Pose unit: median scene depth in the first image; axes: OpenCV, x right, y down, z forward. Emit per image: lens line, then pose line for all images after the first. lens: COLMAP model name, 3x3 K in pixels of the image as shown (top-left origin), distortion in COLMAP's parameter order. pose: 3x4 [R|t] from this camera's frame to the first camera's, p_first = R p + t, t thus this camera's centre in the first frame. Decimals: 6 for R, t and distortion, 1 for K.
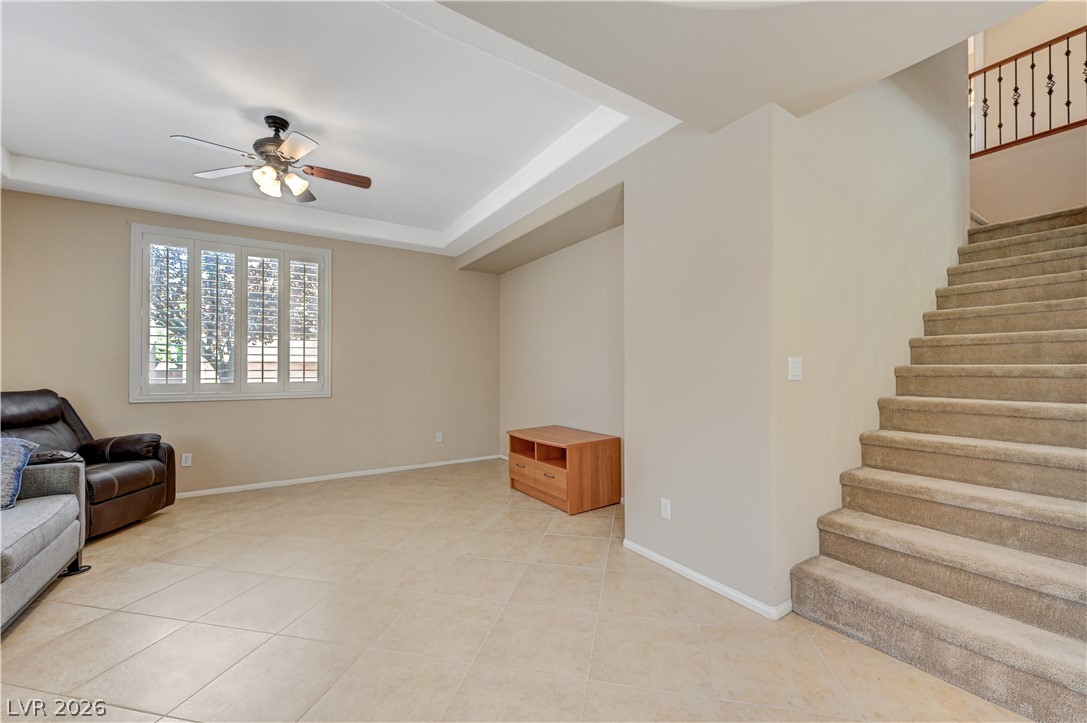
lens RADIAL K [[431.5, 0, 549.6], [0, 431.5, 368.7], [0, 0, 1]] dist [0.000682, 0.000688]
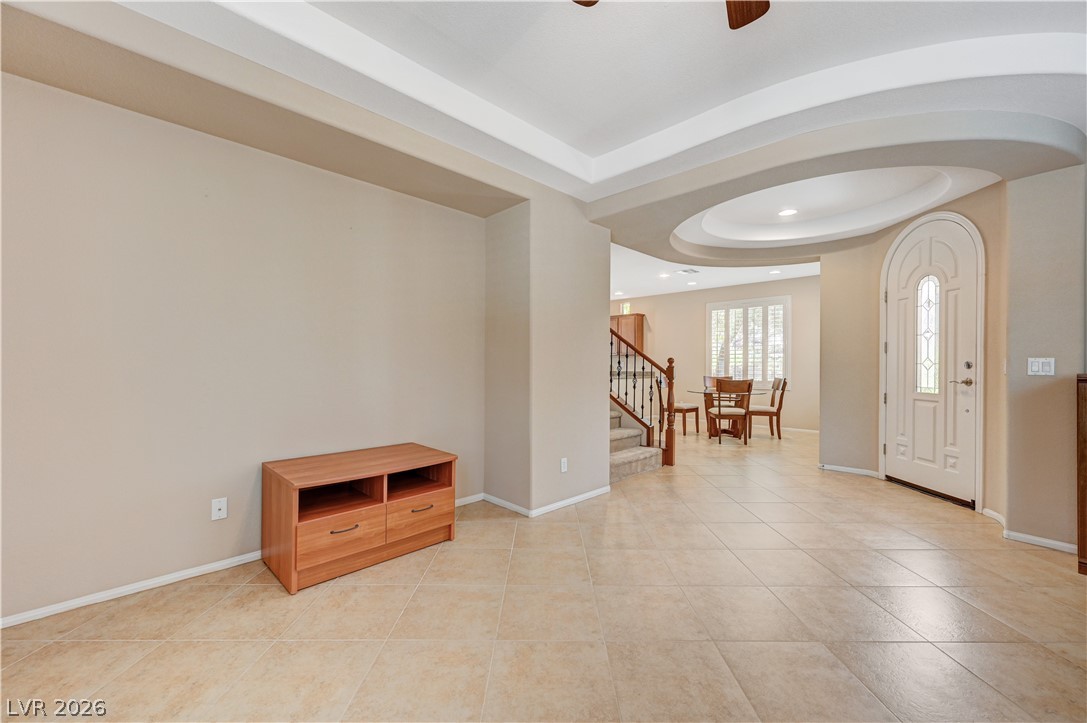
lens RADIAL K [[431.5, 0, 544.9], [0, 431.5, 368.2], [0, 0, 1]] dist [0.000682, 0.000688]
pose [[-0.207108, -0.004617, 0.978307, -0.770846], [-0.008786, 0.999957, 0.002859, 0.005958], [-0.978279, -0.008004, -0.207140, 0.965712]]
